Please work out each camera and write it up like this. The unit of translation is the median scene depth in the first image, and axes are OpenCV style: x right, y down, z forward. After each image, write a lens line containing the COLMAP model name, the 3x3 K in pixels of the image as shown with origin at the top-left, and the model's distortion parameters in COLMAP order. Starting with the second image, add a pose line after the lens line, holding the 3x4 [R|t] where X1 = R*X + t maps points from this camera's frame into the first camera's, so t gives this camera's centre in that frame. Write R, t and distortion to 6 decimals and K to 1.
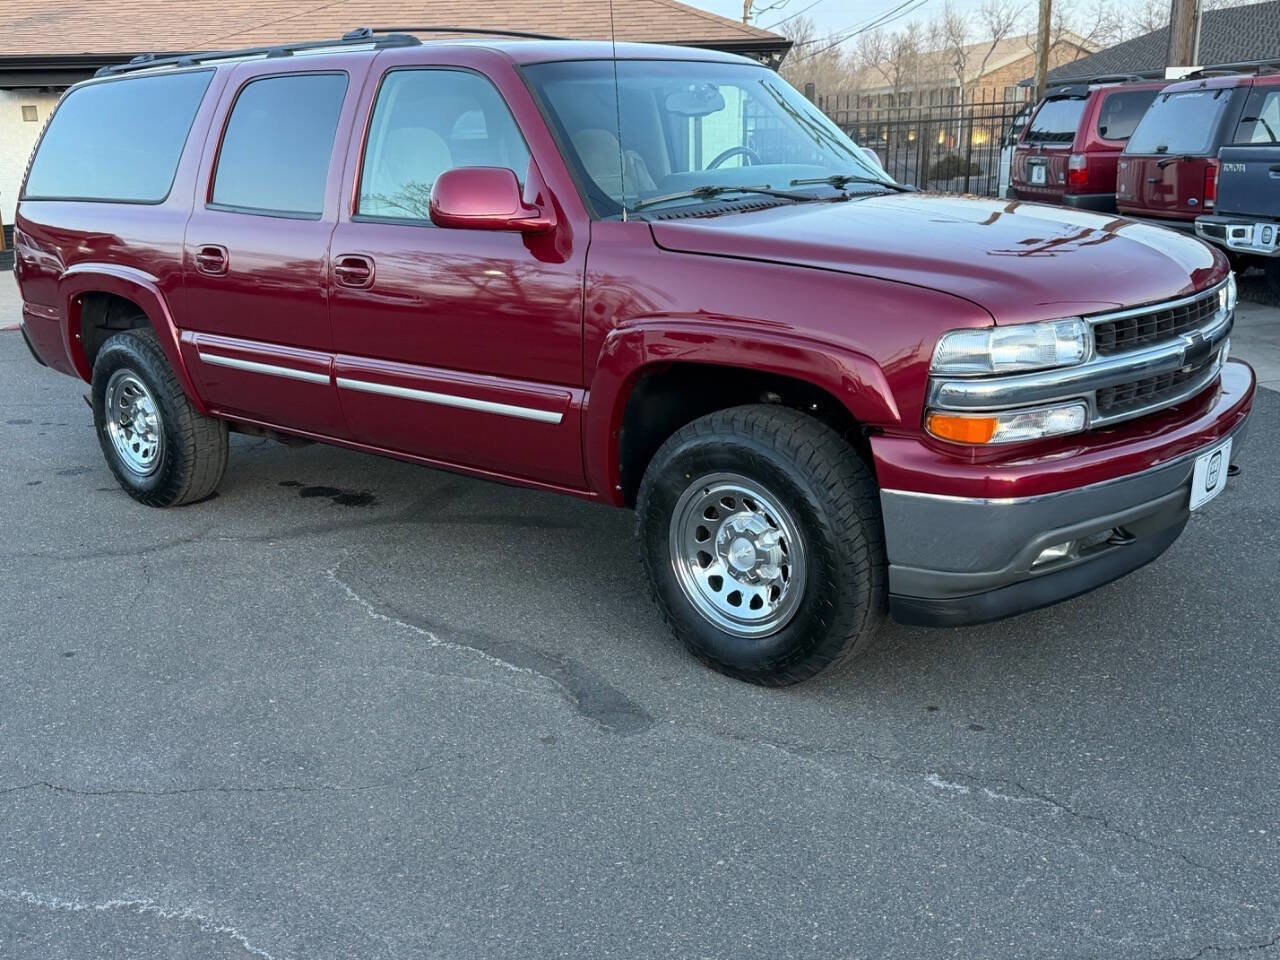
lens RADIAL K [[1472.3, 0, 635.4], [0, 1472.3, 479.3], [0, 0, 1]] dist [0.204217, -0.479667]
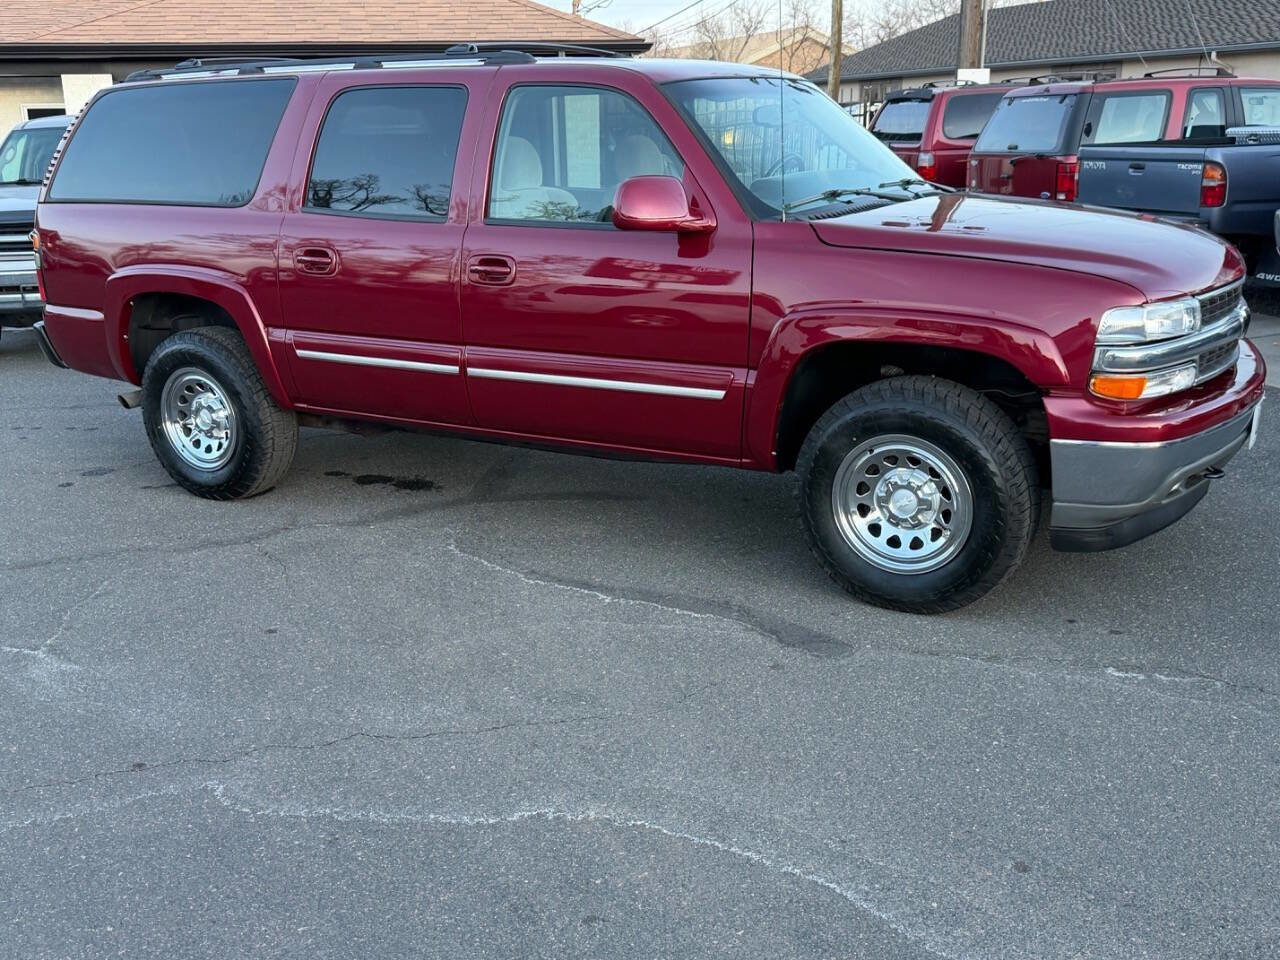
lens RADIAL K [[1514.3, 0, 634.2], [0, 1514.3, 486.0], [0, 0, 1]] dist [0.215628, -0.512508]
pose [[0.976944, -0.046035, 0.208474, -0.382179], [0.044522, 0.998937, 0.011950, 0.012474], [-0.208802, -0.002393, 0.977955, -0.141664]]
